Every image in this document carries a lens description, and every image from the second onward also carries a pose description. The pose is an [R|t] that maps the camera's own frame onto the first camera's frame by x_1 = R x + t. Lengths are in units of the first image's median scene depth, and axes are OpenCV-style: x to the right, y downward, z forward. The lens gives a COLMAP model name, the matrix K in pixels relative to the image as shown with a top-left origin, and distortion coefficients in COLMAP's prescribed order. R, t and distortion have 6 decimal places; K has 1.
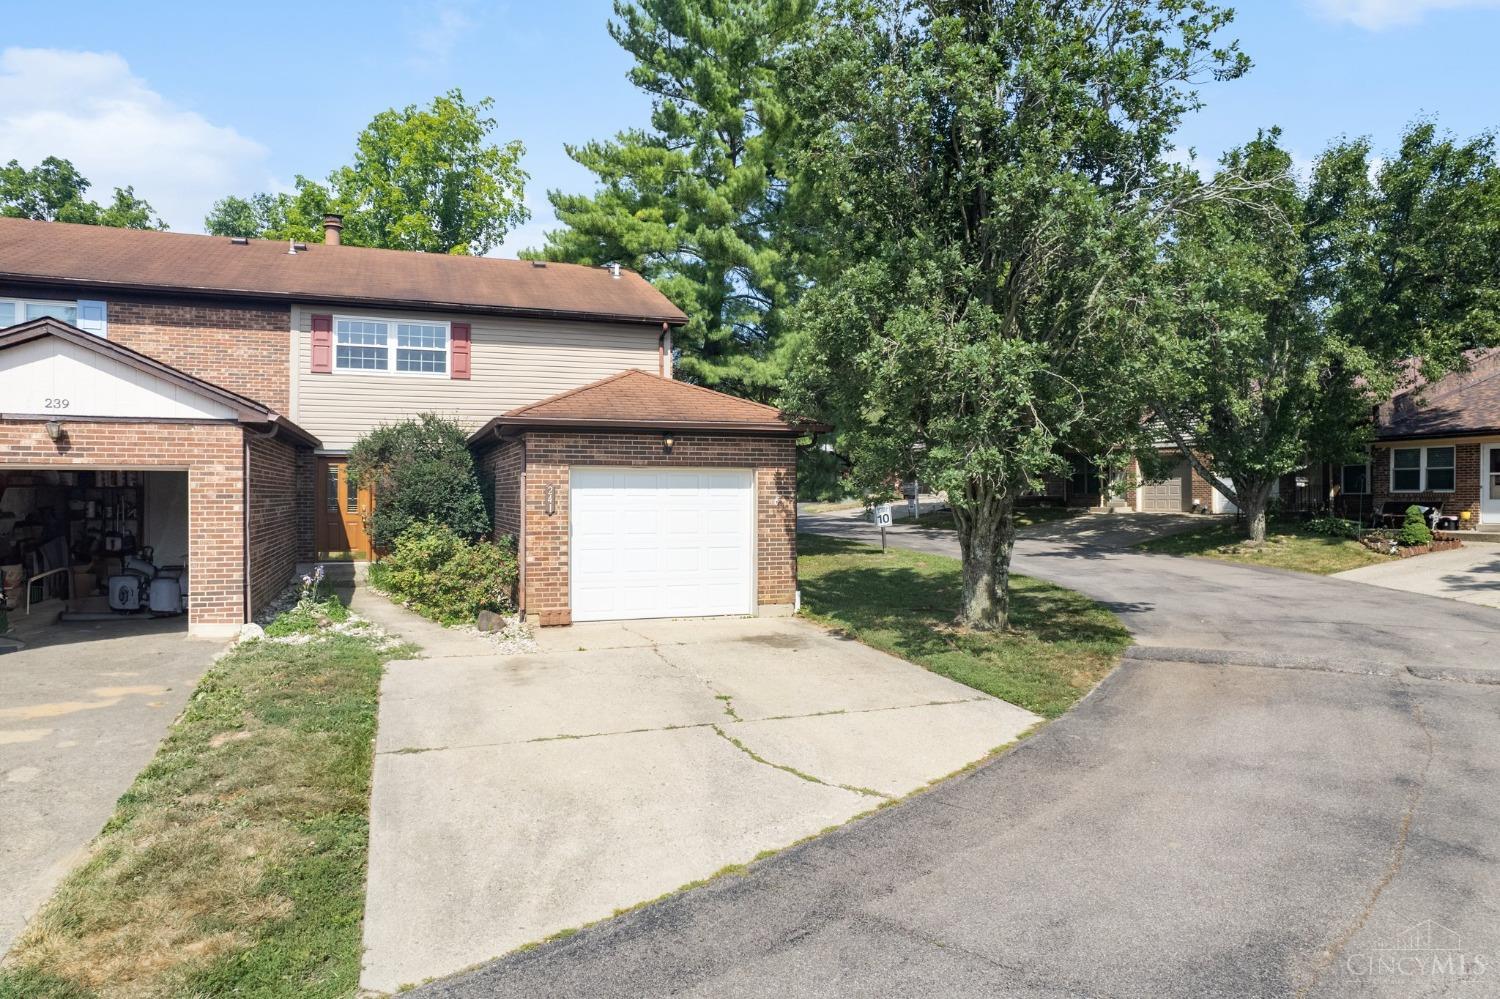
lens RADIAL K [[957.5, 0, 742.7], [0, 957.5, 491.4], [0, 0, 1]] dist [-0.067521, 0.059814]
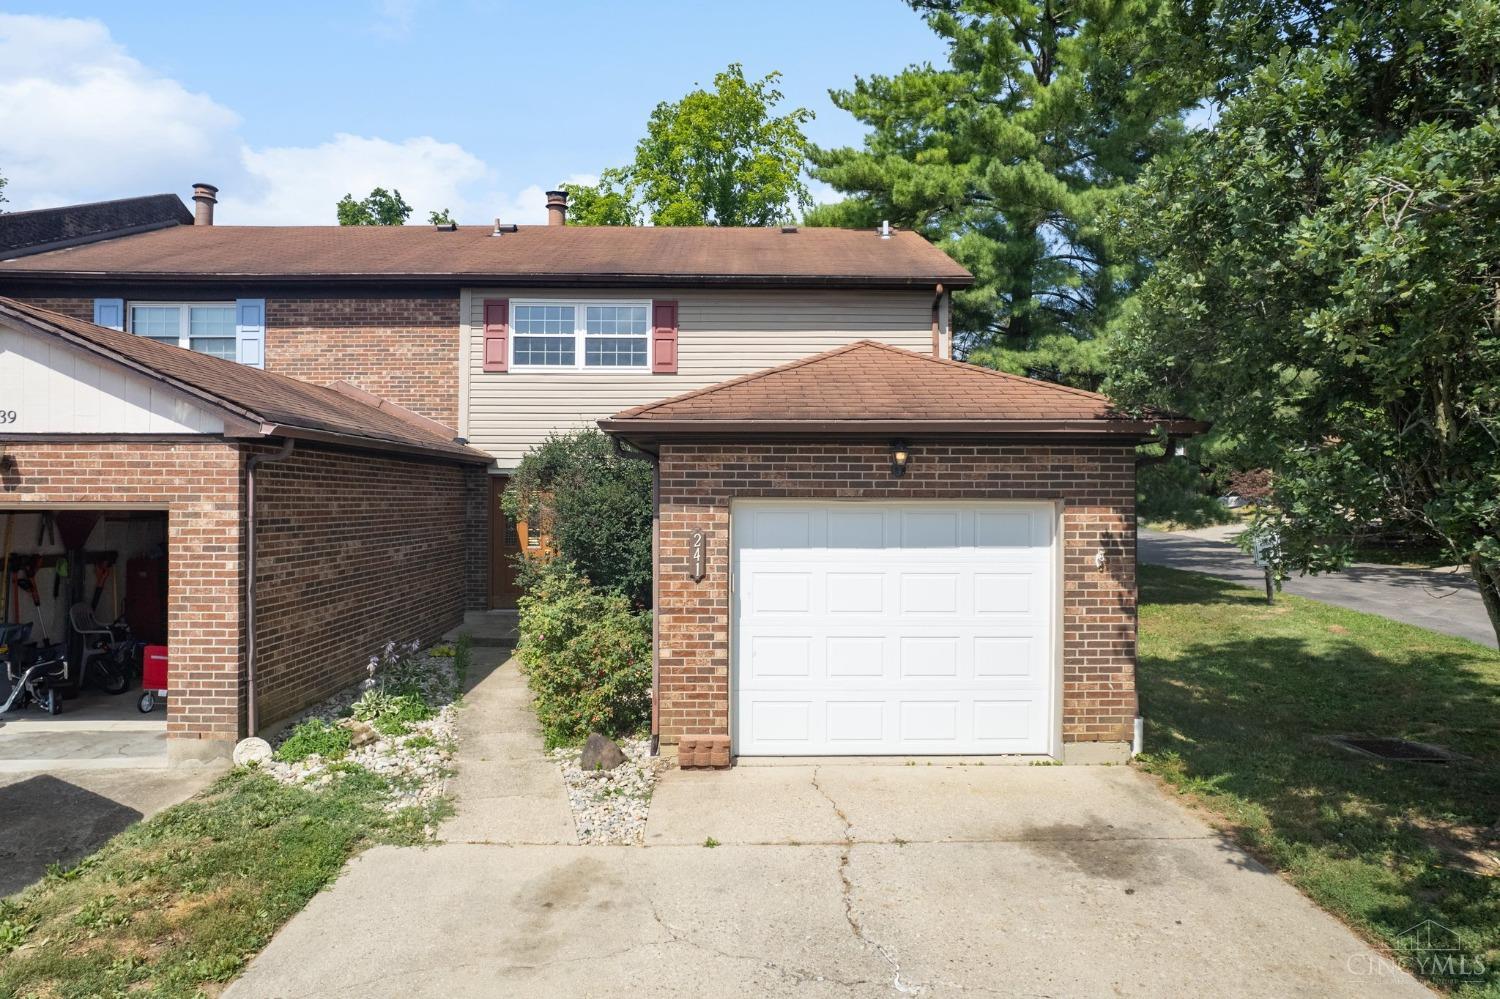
lens RADIAL K [[957.5, 0, 742.7], [0, 957.5, 491.4], [0, 0, 1]] dist [-0.067521, 0.059814]
pose [[0.942682, -0.001234, -0.333691, 0.026635], [-0.000593, 0.999985, -0.005373, -0.028597], [0.333692, 0.005263, 0.942667, 0.438947]]
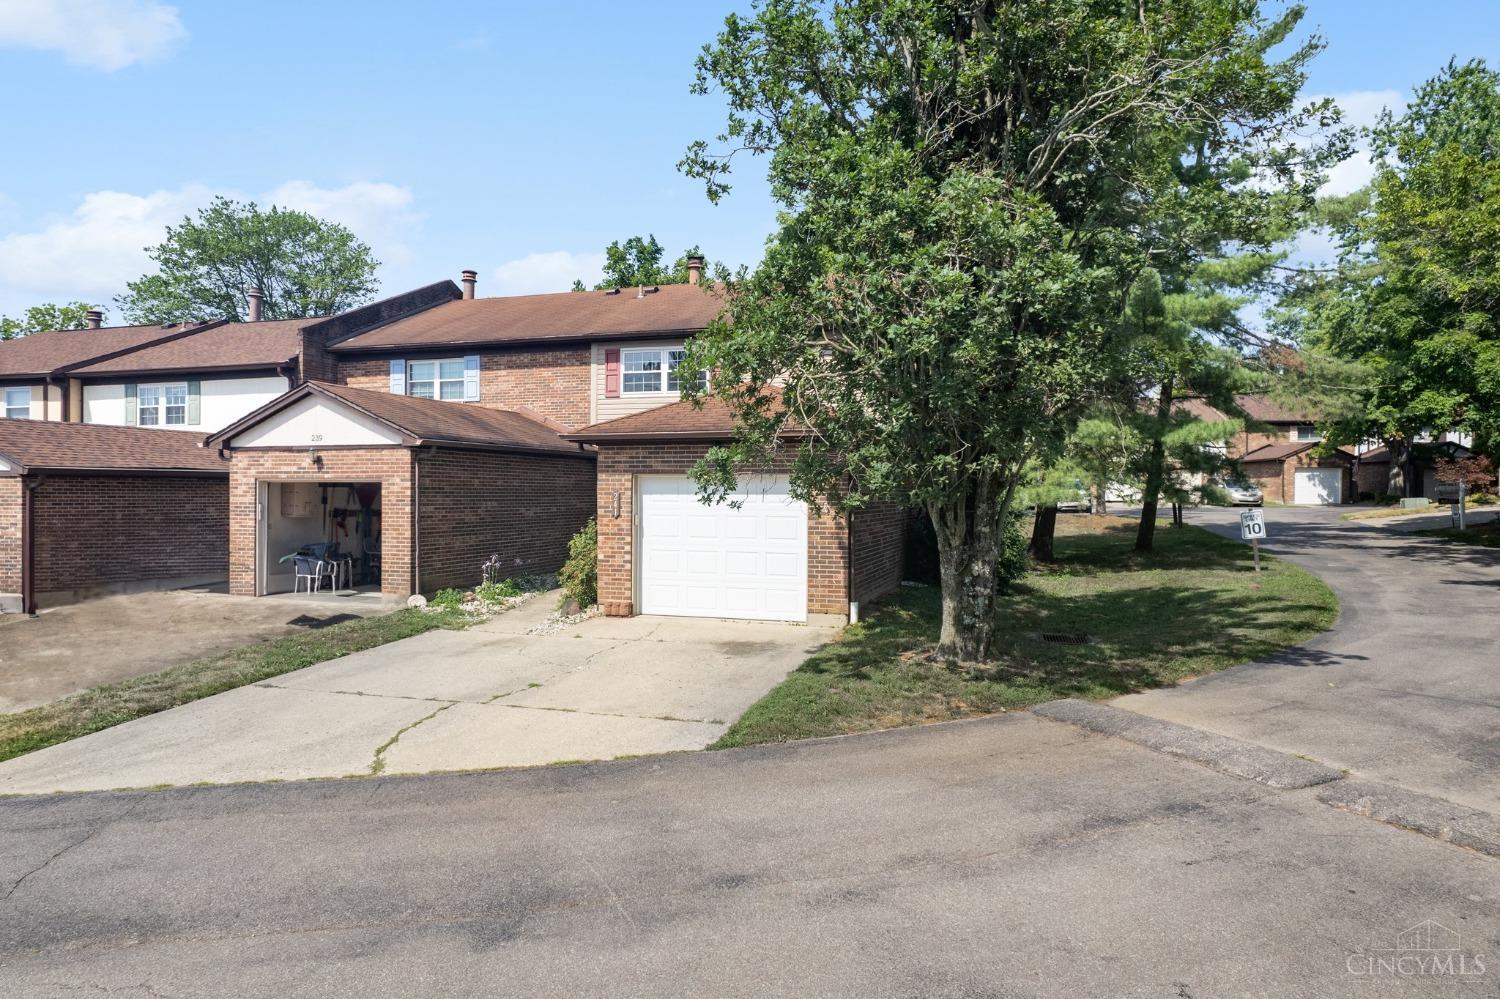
lens RADIAL K [[957.5, 0, 742.7], [0, 957.5, 491.4], [0, 0, 1]] dist [-0.067521, 0.059814]
pose [[0.786247, 0.000319, -0.617912, 0.618294], [0.000109, 1.000000, 0.000654, -0.007874], [0.617912, -0.000581, 0.786247, 0.198525]]
